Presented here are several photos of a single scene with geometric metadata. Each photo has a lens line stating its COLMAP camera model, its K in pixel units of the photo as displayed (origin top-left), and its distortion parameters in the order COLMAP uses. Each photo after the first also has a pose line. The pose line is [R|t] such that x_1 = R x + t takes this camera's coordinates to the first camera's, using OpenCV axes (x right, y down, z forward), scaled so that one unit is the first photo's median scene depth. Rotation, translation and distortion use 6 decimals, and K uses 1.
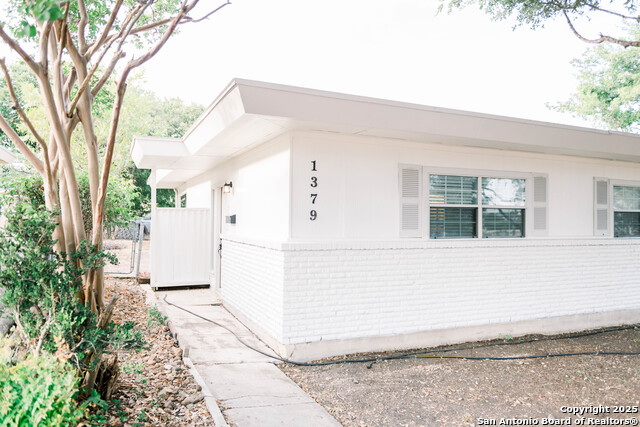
lens RADIAL K [[420.0, 0, 320.0], [0, 420.0, 213.5], [0, 0, 1]] dist [-0.032862, -0.000607]
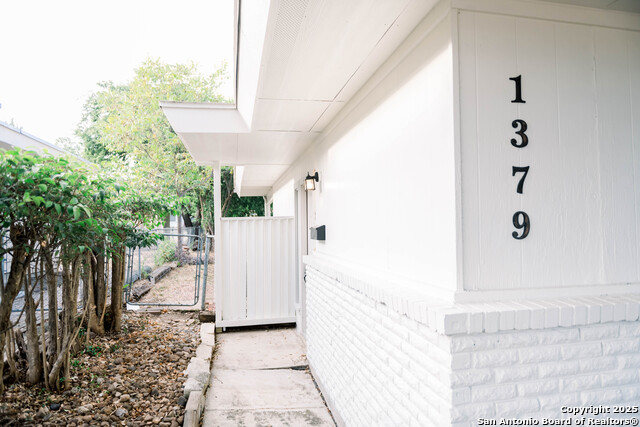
lens RADIAL K [[446.4, 0, 320.0], [0, 446.4, 213.5], [0, 0, 1]] dist [-0.010503, -0.002979]
pose [[0.973463, -0.030577, -0.226794, -0.088598], [0.026951, 0.999455, -0.019068, -0.003191], [0.227254, 0.012449, 0.973756, 0.537588]]
